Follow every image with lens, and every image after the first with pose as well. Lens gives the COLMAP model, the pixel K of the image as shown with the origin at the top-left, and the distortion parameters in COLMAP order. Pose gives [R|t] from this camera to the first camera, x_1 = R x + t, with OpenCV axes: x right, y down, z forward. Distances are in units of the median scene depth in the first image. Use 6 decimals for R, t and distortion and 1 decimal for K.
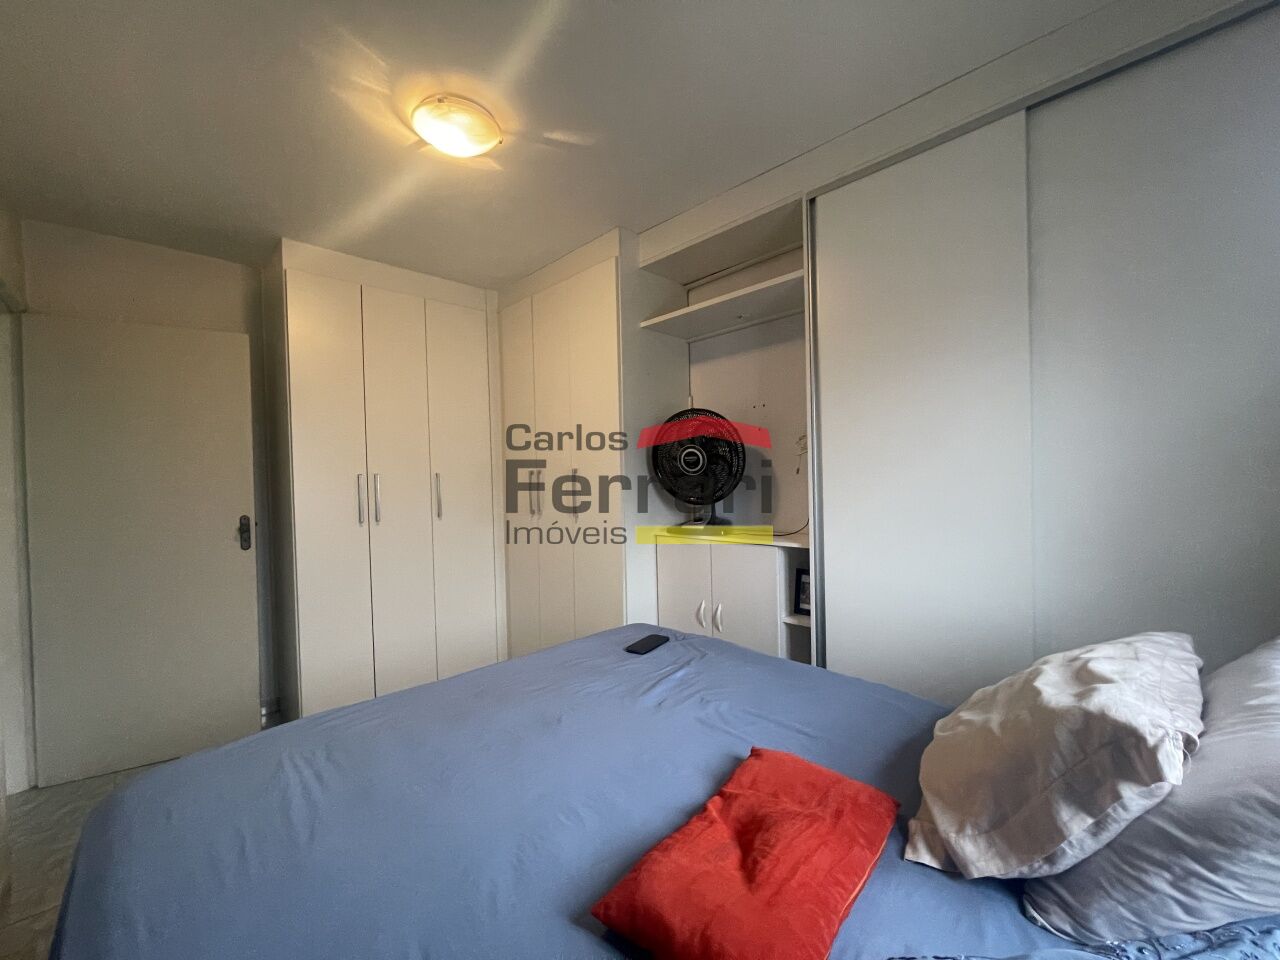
lens RADIAL K [[517.1, 0, 640.5], [0, 517.1, 482.5], [0, 0, 1]] dist [-0.002280, 0.000390]
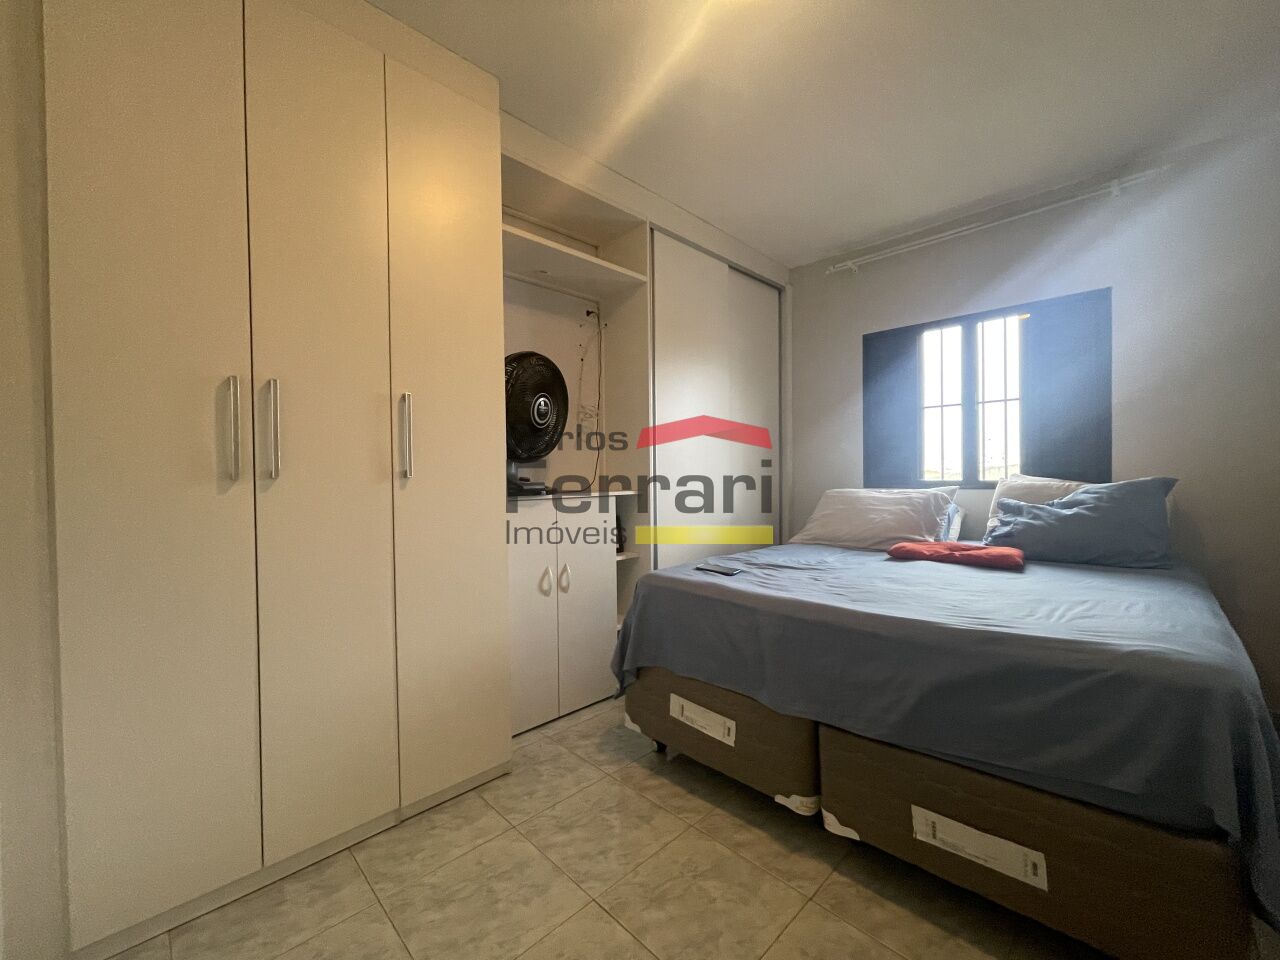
lens RADIAL K [[517.1, 0, 640.5], [0, 517.1, 482.5], [0, 0, 1]] dist [-0.002280, 0.000390]
pose [[-0.012219, 0.002985, 0.999921, -0.966748], [0.012097, 0.999923, -0.002837, 0.103709], [-0.999852, 0.012061, -0.012254, 1.029372]]
